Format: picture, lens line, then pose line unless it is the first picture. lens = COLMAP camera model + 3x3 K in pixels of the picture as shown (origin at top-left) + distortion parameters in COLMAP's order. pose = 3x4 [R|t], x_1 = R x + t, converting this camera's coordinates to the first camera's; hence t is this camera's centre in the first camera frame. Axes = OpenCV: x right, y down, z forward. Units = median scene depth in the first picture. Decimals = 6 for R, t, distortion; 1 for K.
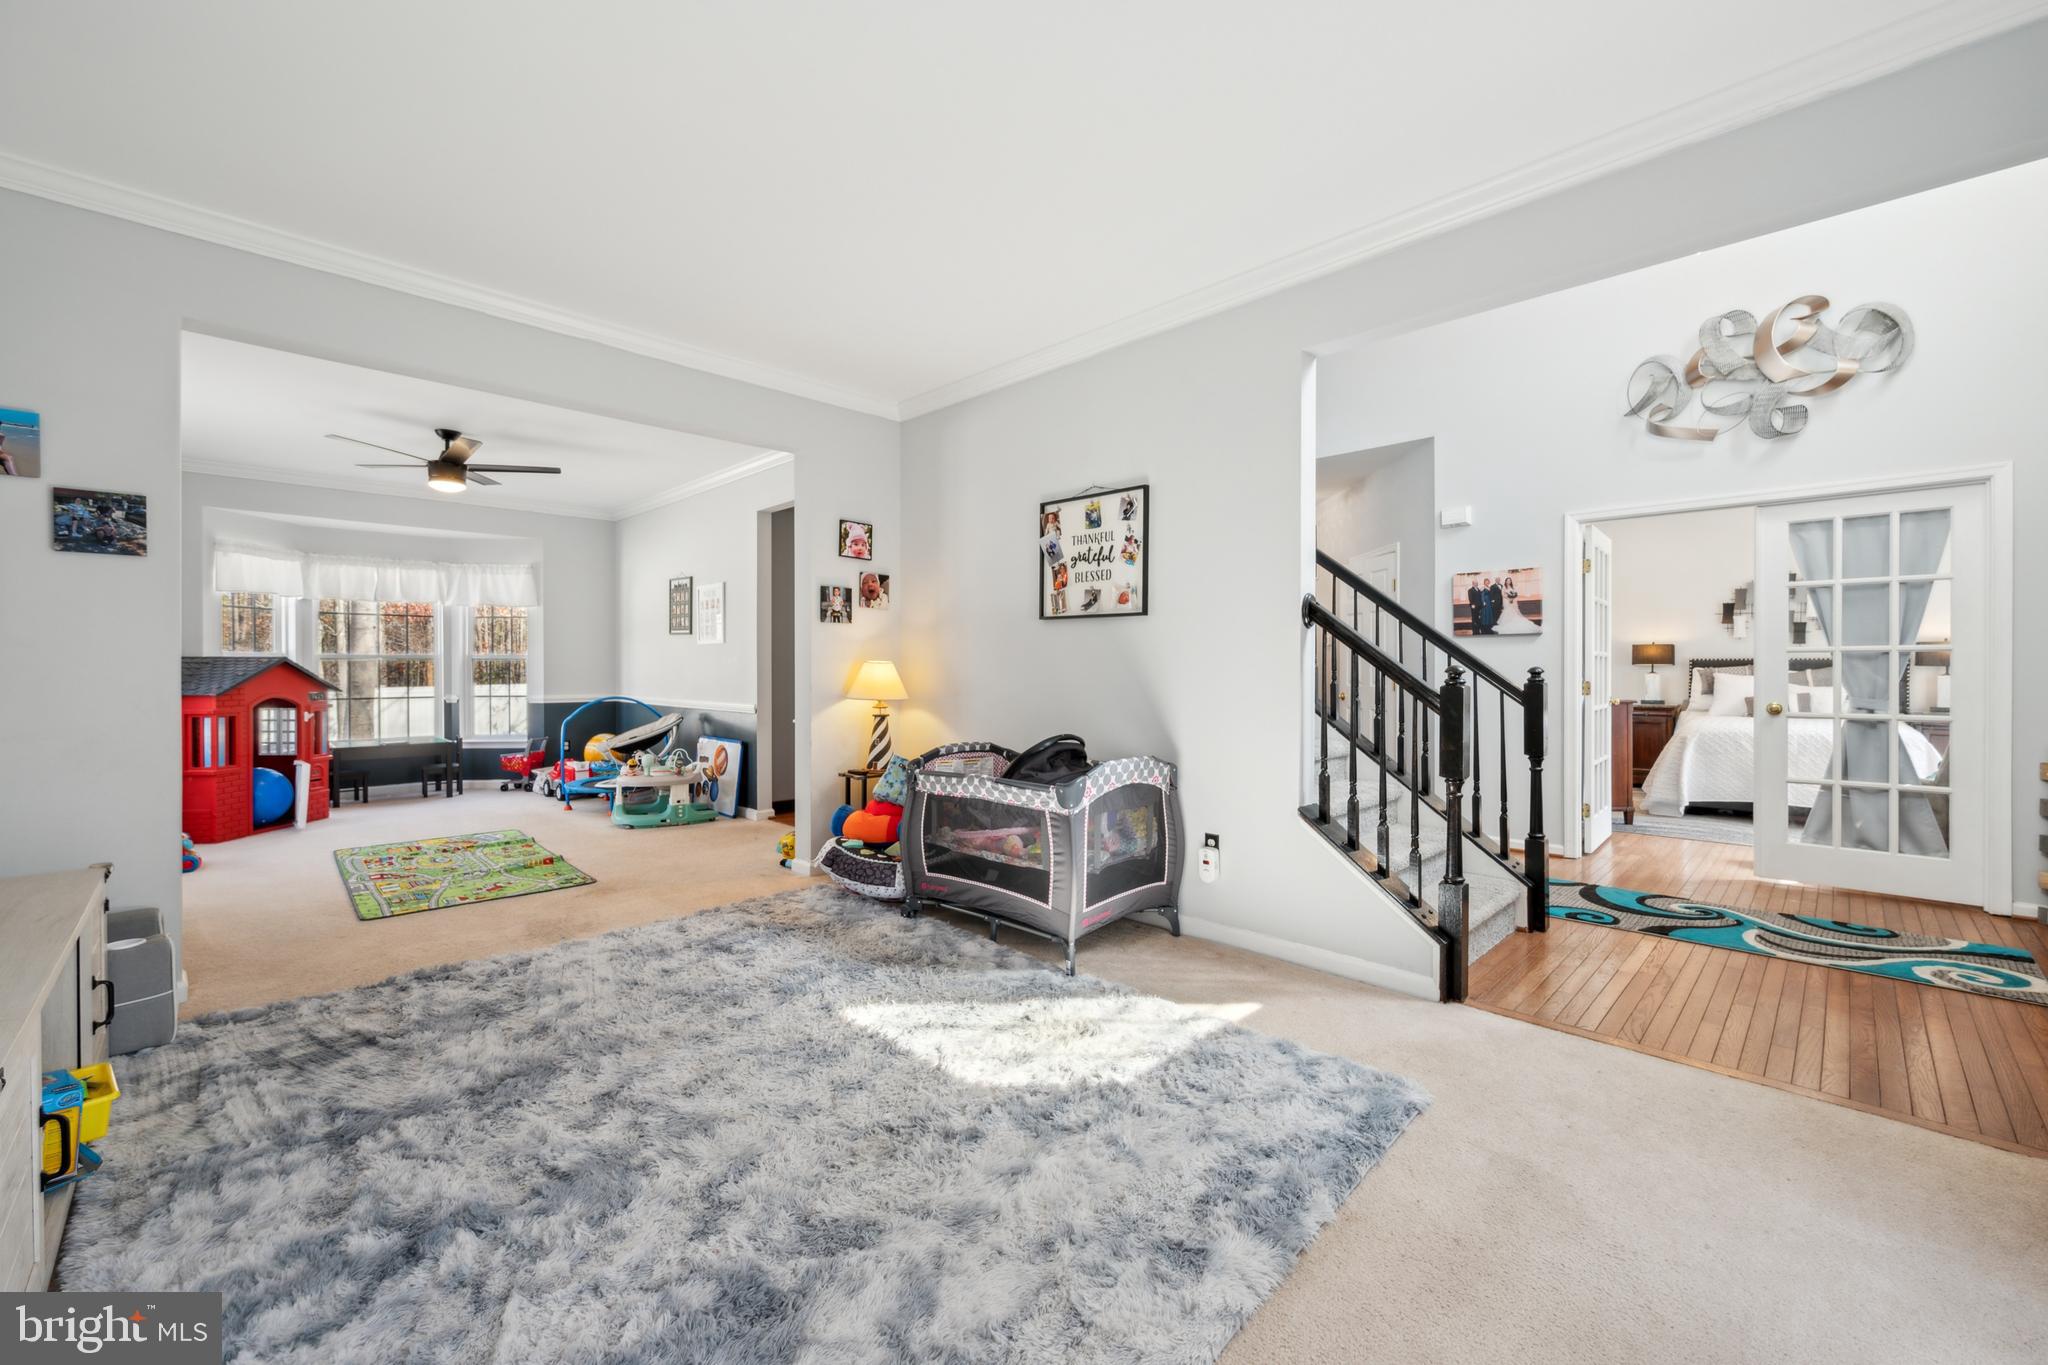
lens RADIAL K [[830.8, 0, 1024.4], [0, 830.8, 671.1], [0, 0, 1]] dist [0.006068, -0.000250]
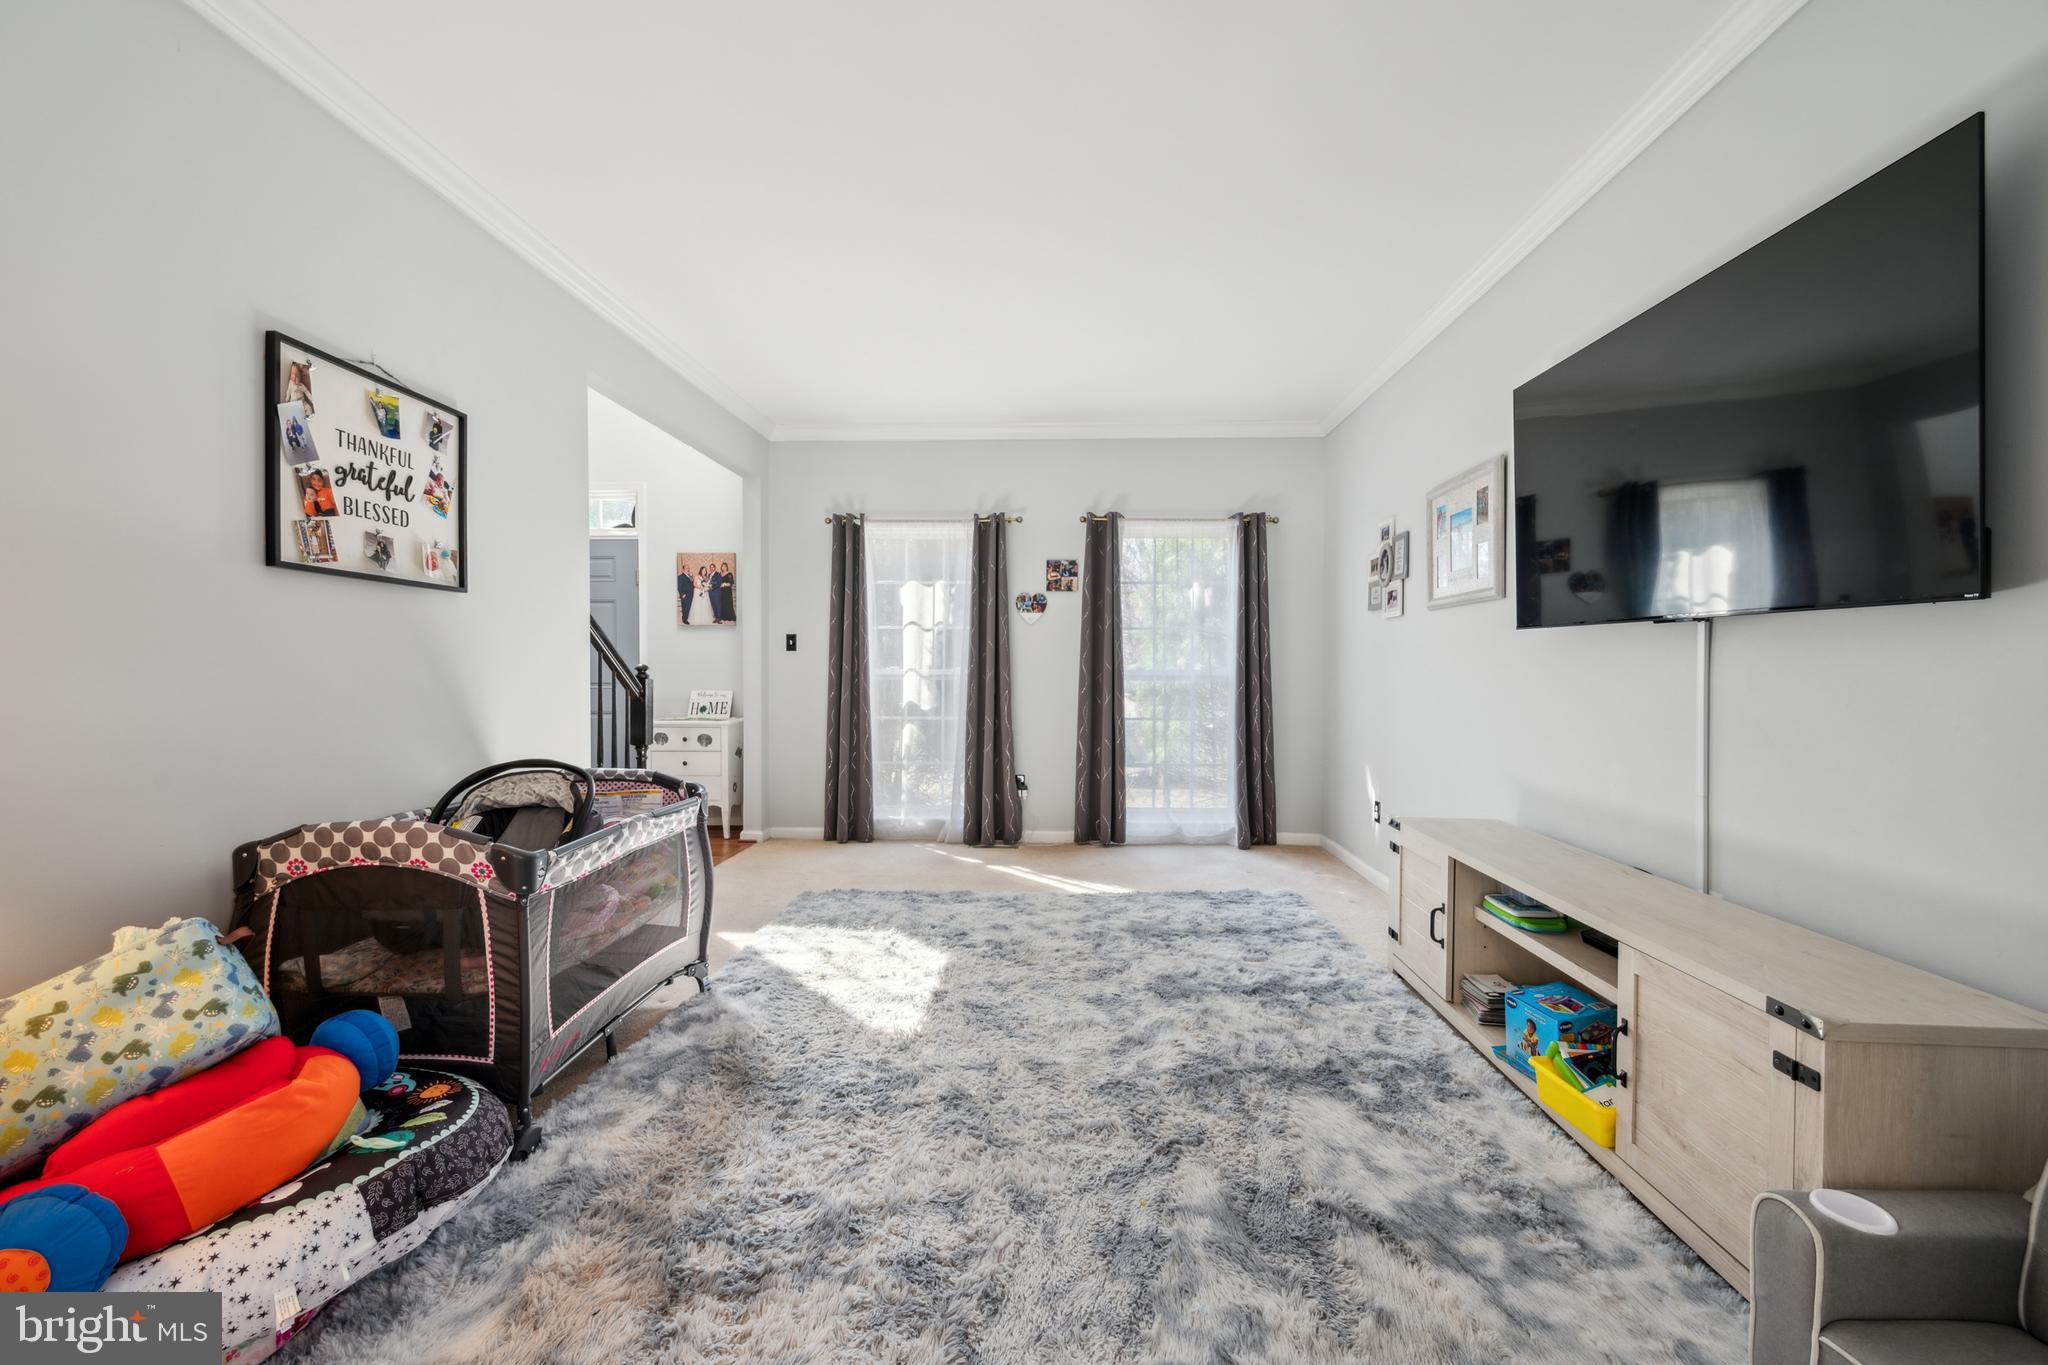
lens RADIAL K [[830.8, 0, 1033.8], [0, 830.8, 672.4], [0, 0, 1]] dist [0.006068, -0.000250]
pose [[-0.679211, -0.010170, 0.733873, -0.696405], [-0.001058, 0.999917, 0.012878, -0.005788], [-0.733942, 0.007971, -0.679165, 1.068409]]
